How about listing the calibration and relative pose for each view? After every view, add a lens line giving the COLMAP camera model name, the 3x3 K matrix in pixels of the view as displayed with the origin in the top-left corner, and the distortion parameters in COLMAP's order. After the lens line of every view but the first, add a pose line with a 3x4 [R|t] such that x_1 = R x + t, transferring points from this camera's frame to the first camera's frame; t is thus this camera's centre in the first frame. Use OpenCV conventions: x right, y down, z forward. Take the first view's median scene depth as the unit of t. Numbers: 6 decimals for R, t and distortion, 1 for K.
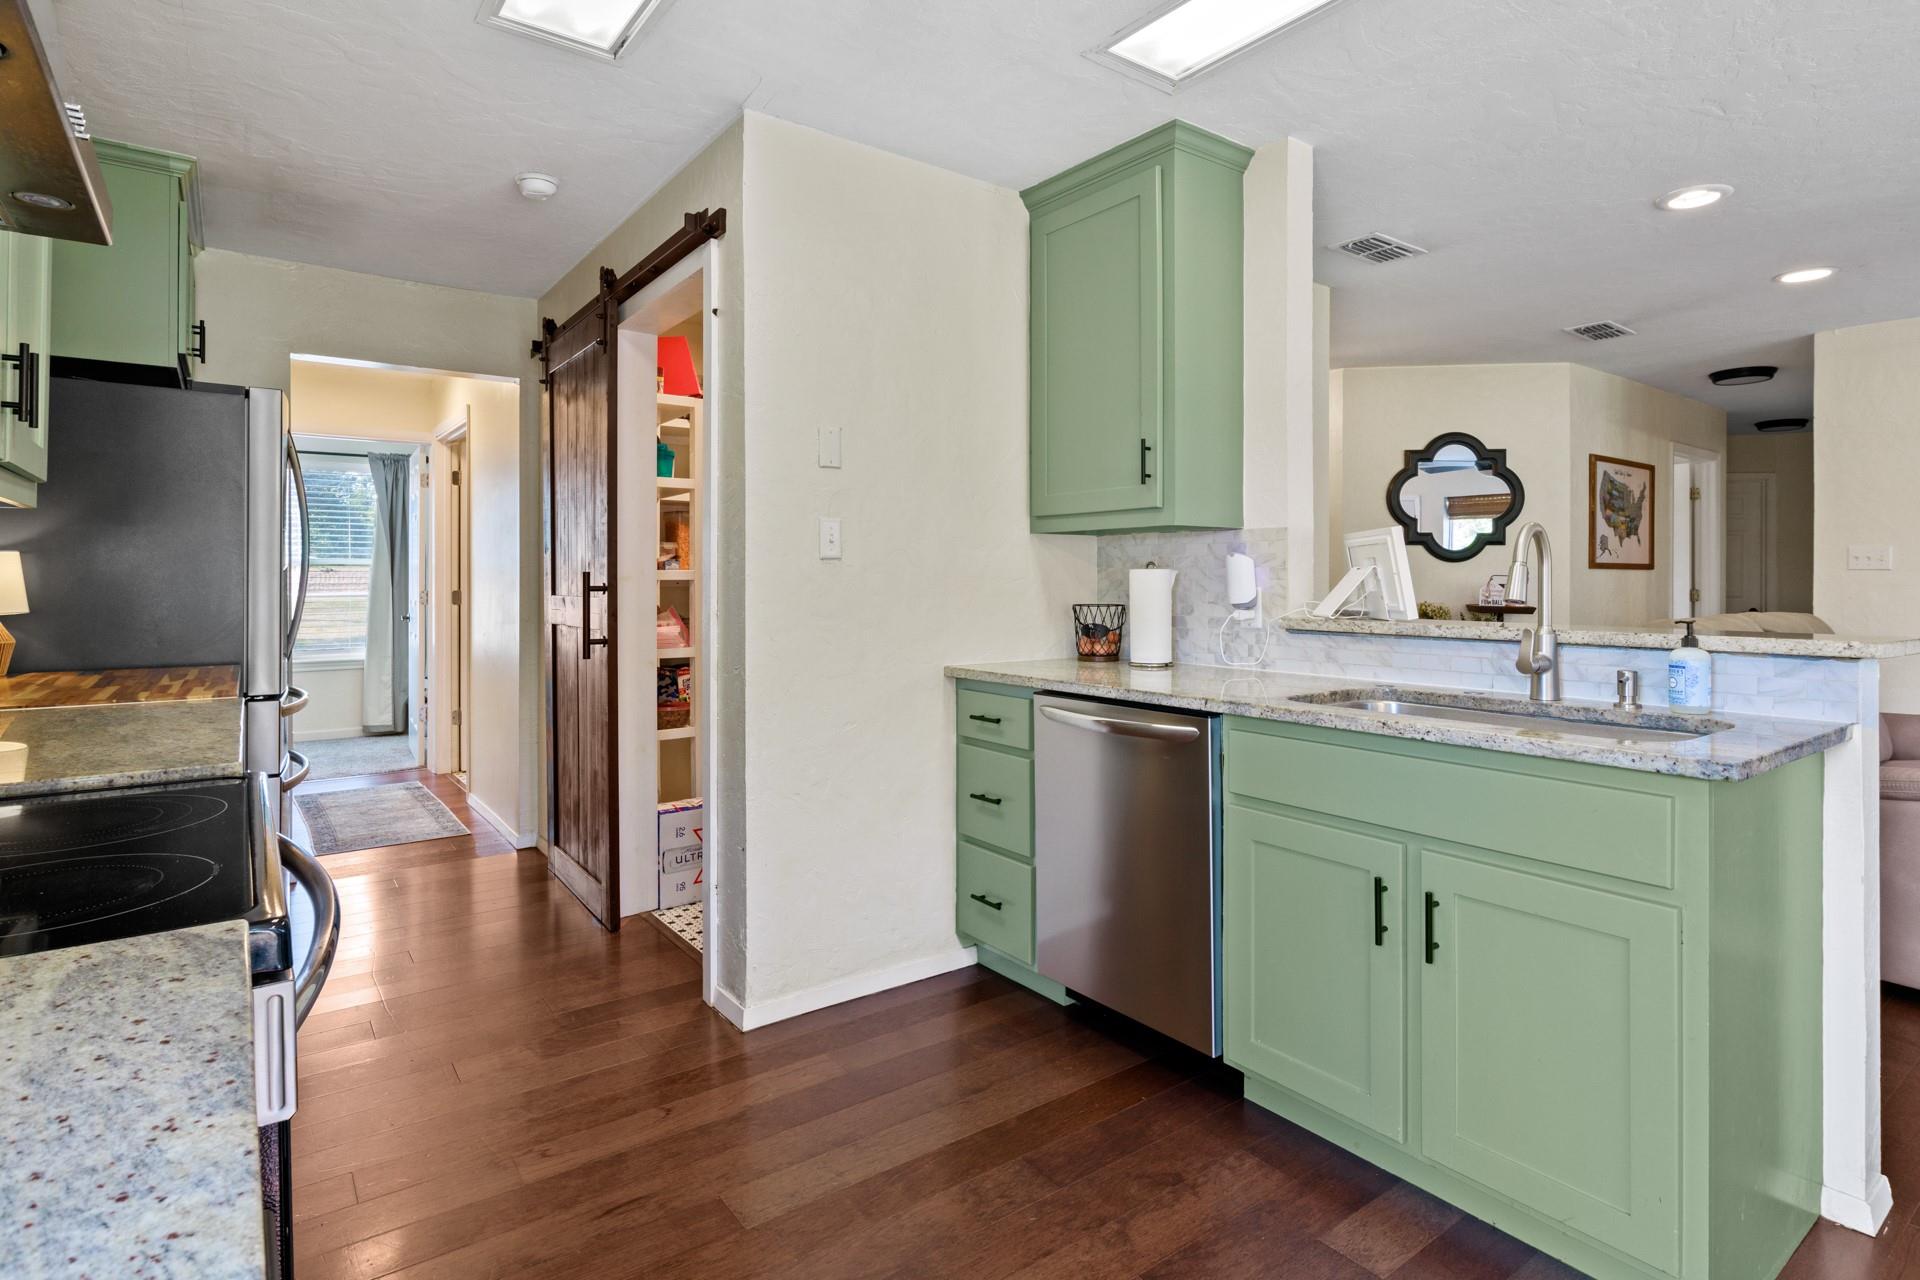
lens RADIAL K [[963.5, 0, 952.7], [0, 963.5, 584.6], [0, 0, 1]] dist [-0.003947, -0.005512]
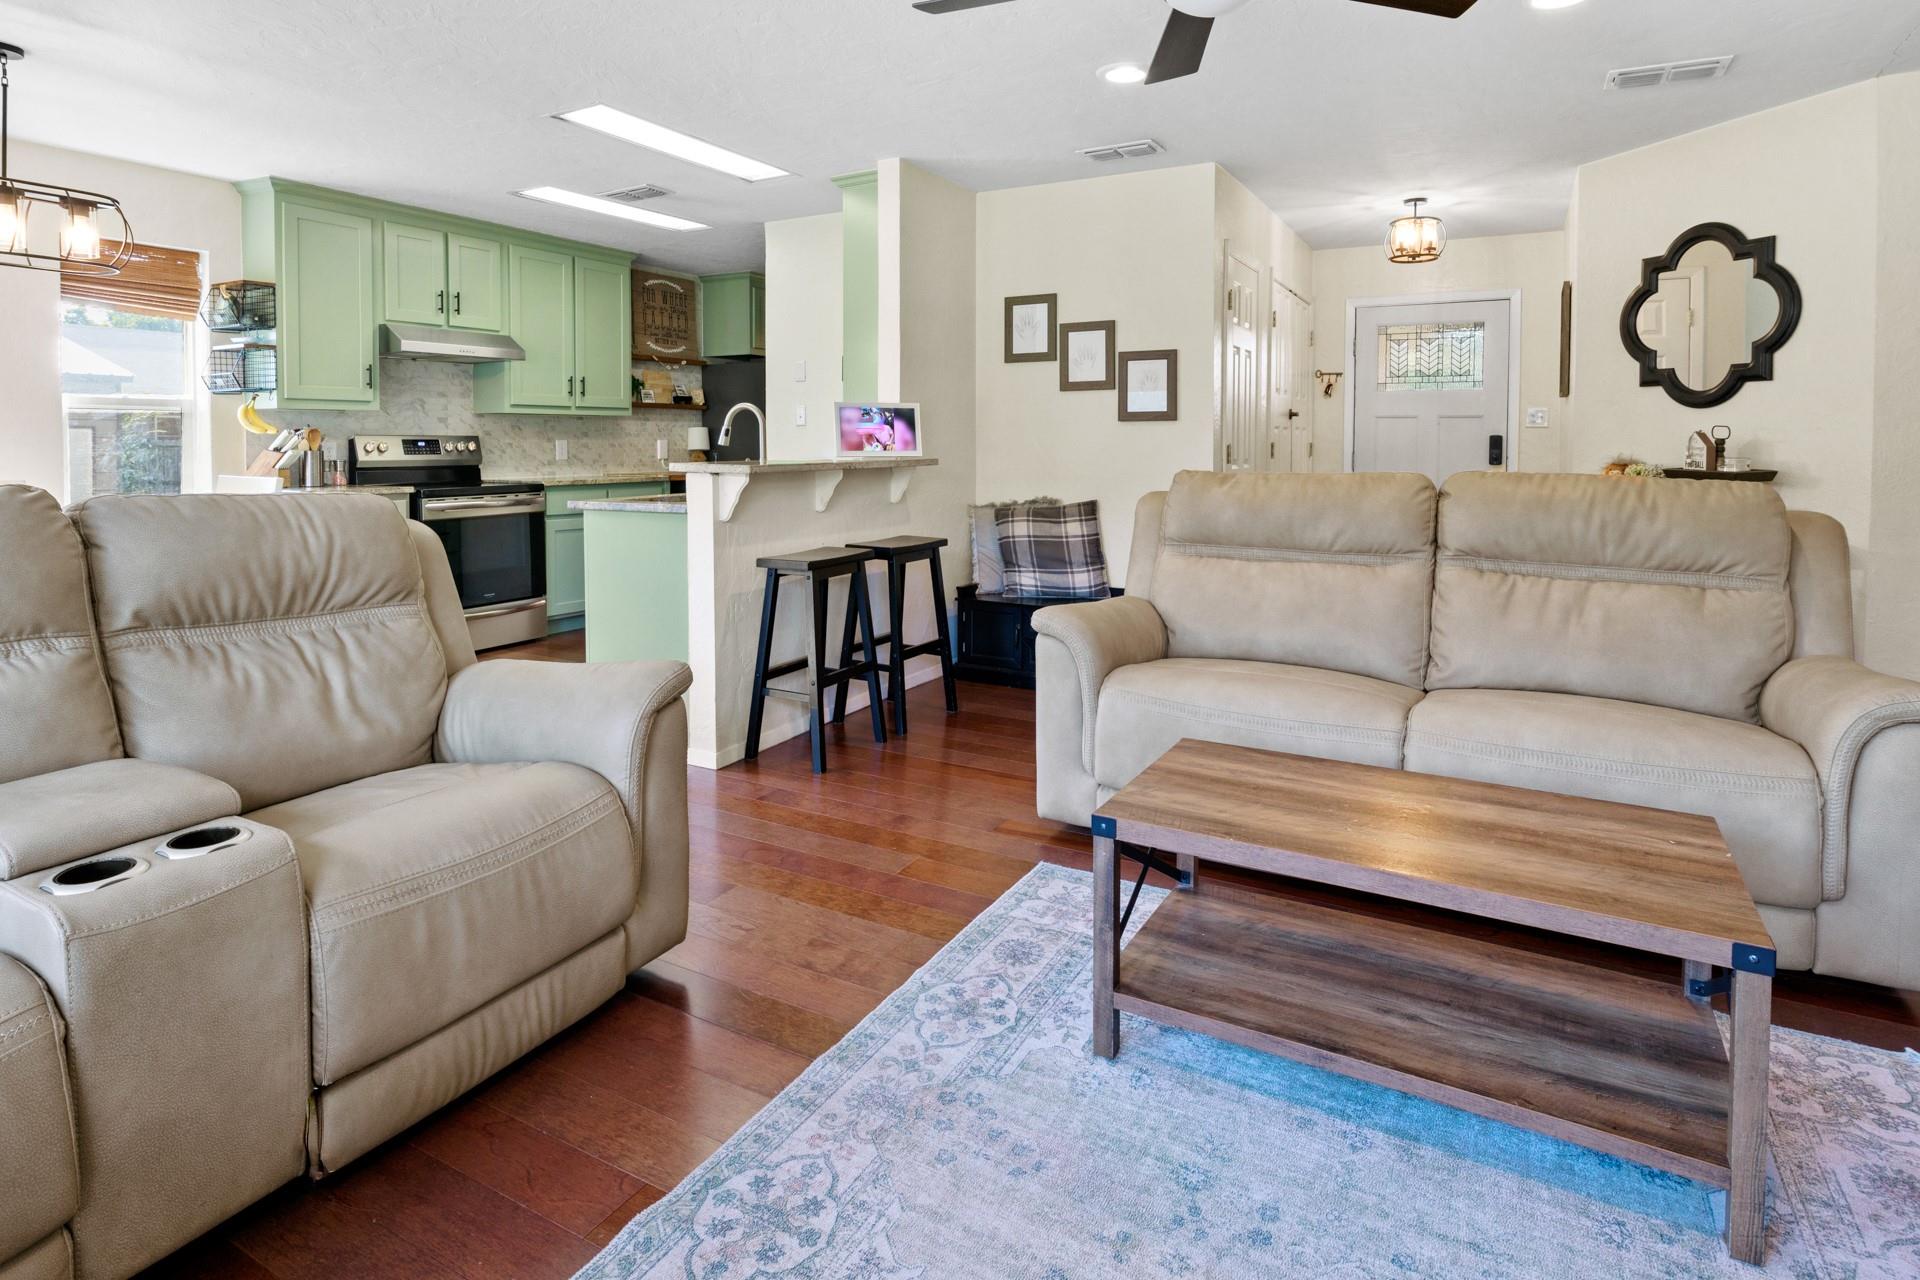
lens RADIAL K [[1027.7, 0, 937.9], [0, 1027.7, 465.4], [0, 0, 1]] dist [0.004451, 0.001915]
pose [[0.414500, 0.022934, -0.909760, 0.987475], [-0.001733, 0.999700, 0.024411, 0.001597], [0.910048, -0.008542, 0.414416, 0.174475]]
